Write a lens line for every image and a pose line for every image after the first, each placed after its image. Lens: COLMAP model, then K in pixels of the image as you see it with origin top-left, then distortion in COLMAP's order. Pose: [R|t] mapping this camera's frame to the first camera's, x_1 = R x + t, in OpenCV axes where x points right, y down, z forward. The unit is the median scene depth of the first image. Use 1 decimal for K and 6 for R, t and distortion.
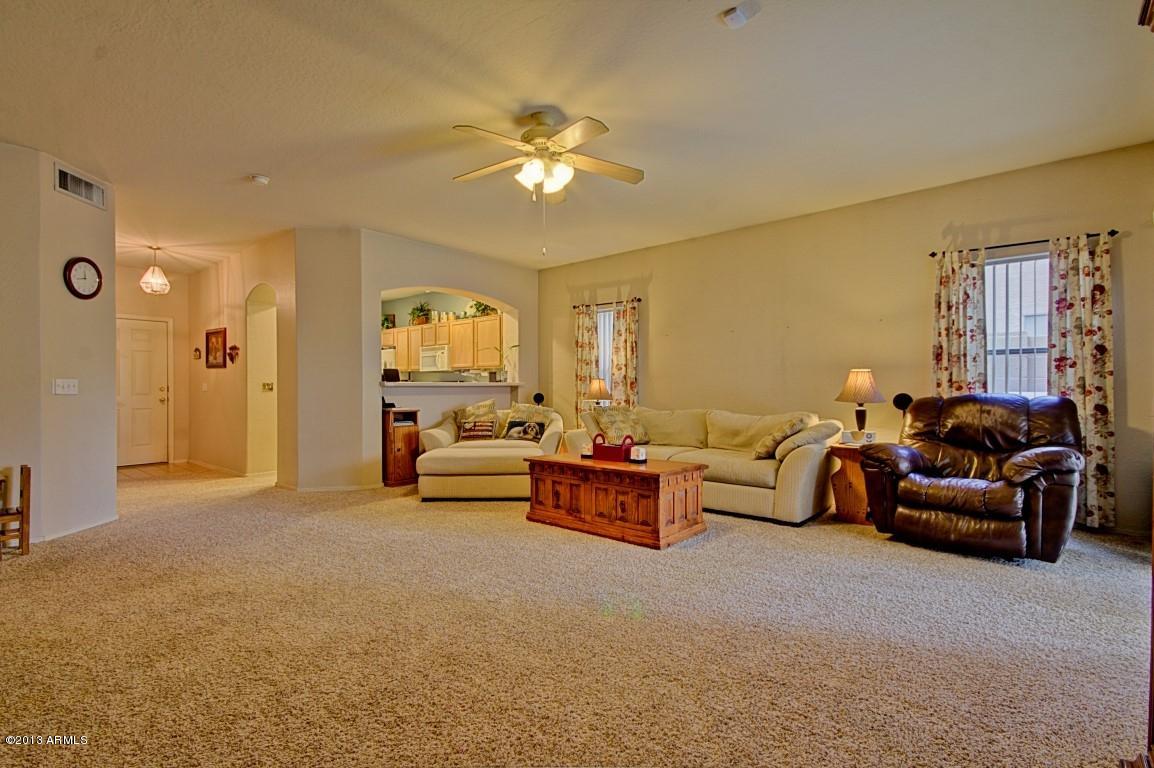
lens RADIAL K [[531.5, 0, 577.5], [0, 531.5, 387.4], [0, 0, 1]] dist [0.020151, -0.002724]
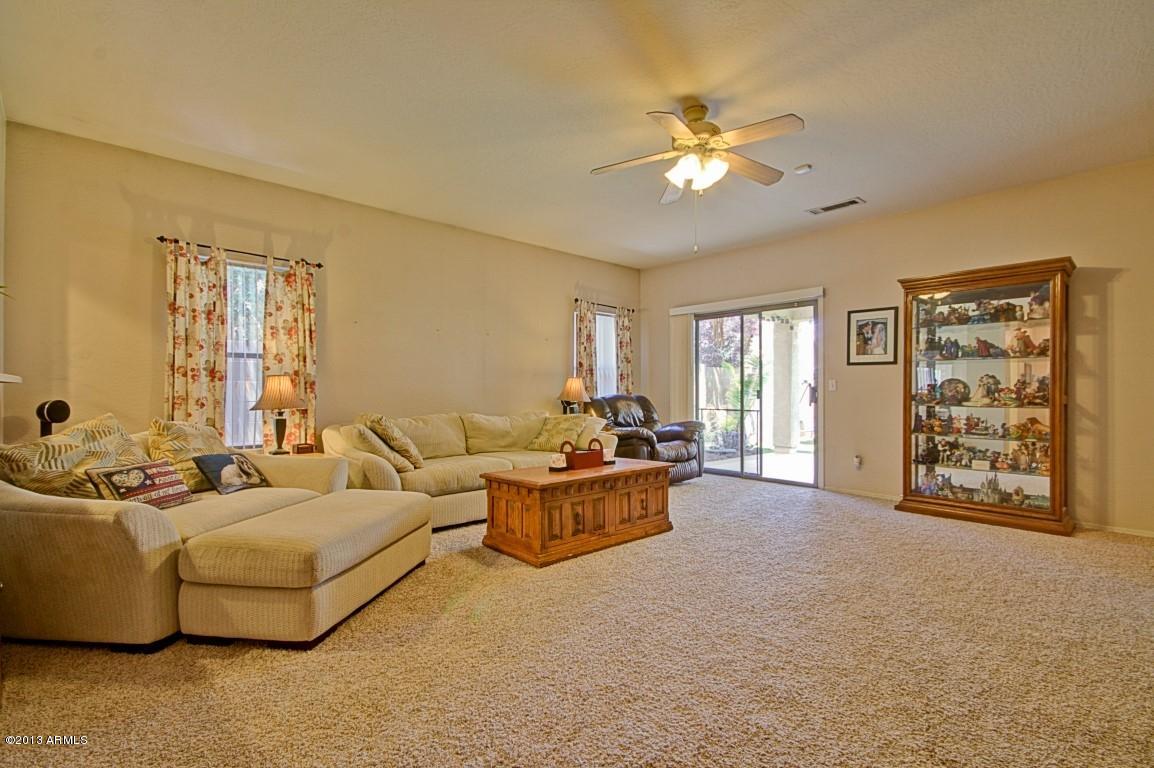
lens RADIAL K [[531.5, 0, 576.0], [0, 531.5, 389.7], [0, 0, 1]] dist [0.020151, -0.002724]
pose [[0.127210, 0.002267, 0.991873, -0.842924], [-0.005966, 0.999981, -0.001520, 0.001264], [-0.991858, -0.005725, 0.127221, 0.870755]]
